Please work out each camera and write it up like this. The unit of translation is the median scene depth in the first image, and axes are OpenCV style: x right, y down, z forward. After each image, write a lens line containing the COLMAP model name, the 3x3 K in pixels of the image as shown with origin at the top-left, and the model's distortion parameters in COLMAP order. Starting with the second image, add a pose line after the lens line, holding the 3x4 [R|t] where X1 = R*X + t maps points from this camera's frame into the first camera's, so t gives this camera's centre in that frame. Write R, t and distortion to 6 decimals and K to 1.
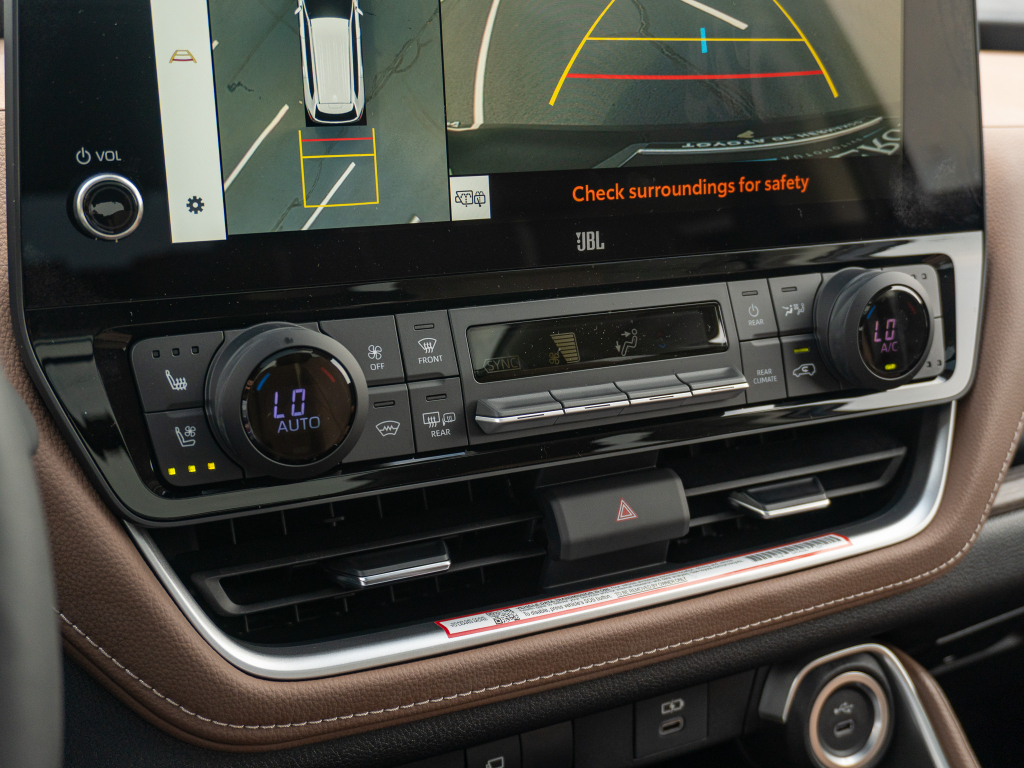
lens RADIAL K [[1235.0, 0, 512.0], [0, 1235.0, 384.0], [0, 0, 1]] dist [0.012583, 0.010749]
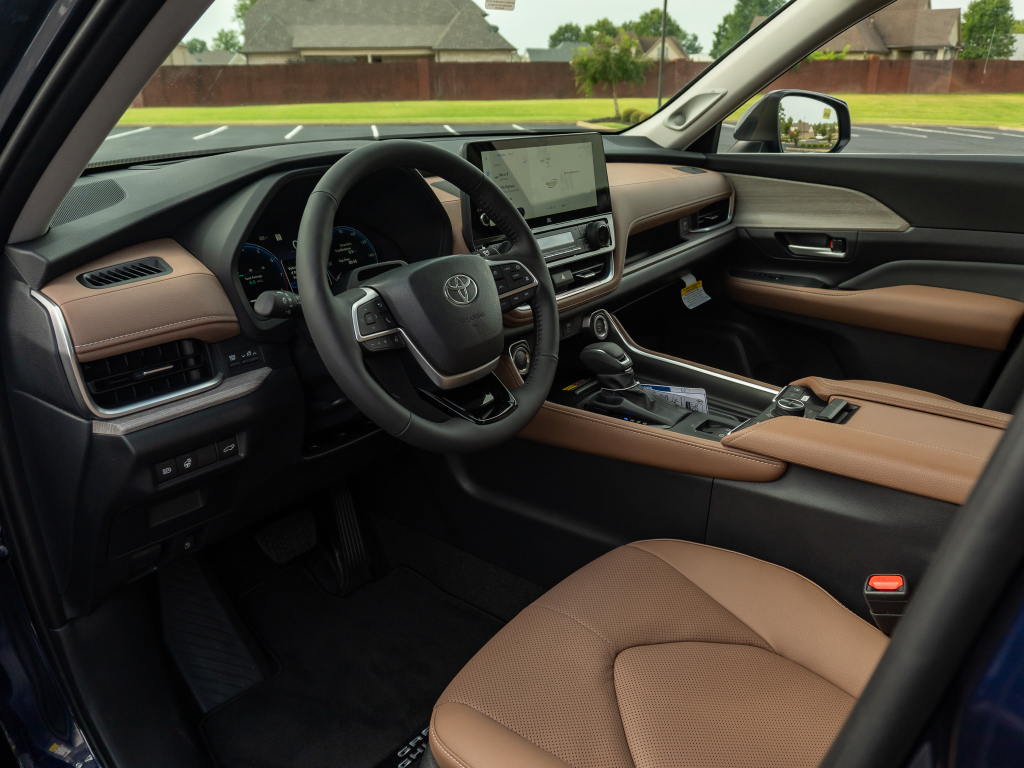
lens RADIAL K [[755.7, 0, 512.0], [0, 755.7, 384.0], [0, 0, 1]] dist [0.026927, -0.045537]
pose [[0.916732, -0.164294, 0.364157, -1.301405], [0.135437, 0.985354, 0.103604, 0.192718], [-0.375846, -0.045657, 0.925557, -1.747595]]
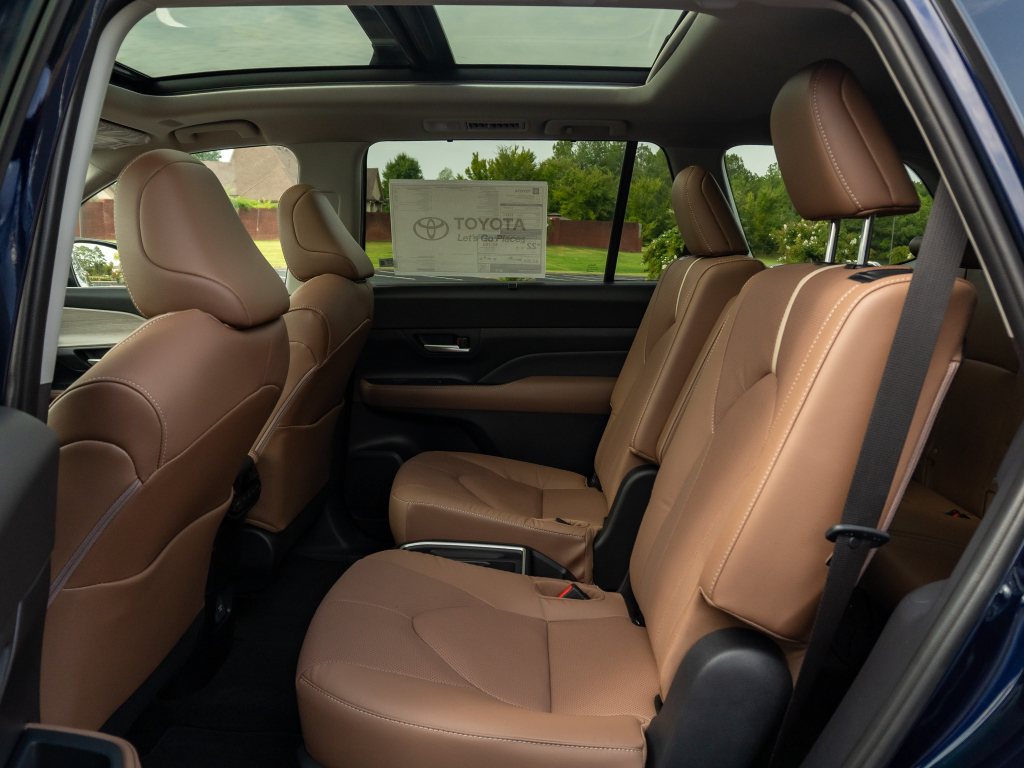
lens RADIAL K [[825.9, 0, 512.0], [0, 825.9, 384.0], [0, 0, 1]] dist [-0.026309, -0.001904]
pose [[0.494162, -0.154940, 0.855451, -1.573540], [0.237442, 0.970633, 0.038640, 0.728248], [-0.836316, 0.184025, 0.516440, -3.692843]]
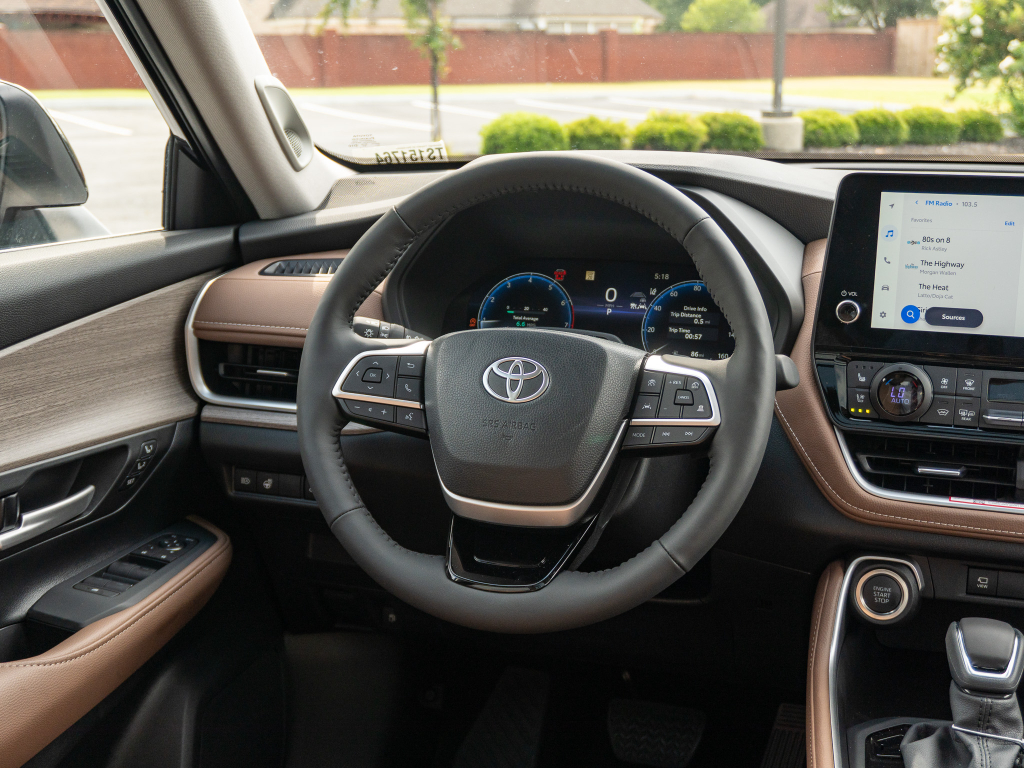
lens RADIAL K [[1332.8, 0, 512.0], [0, 1332.8, 384.0], [0, 0, 1]] dist [-0.000611, 0.009557]
pose [[0.702979, 0.151864, -0.694807, 1.104531], [-0.193206, 0.980975, 0.018933, 0.093929], [0.684464, 0.120932, 0.718947, -1.464484]]
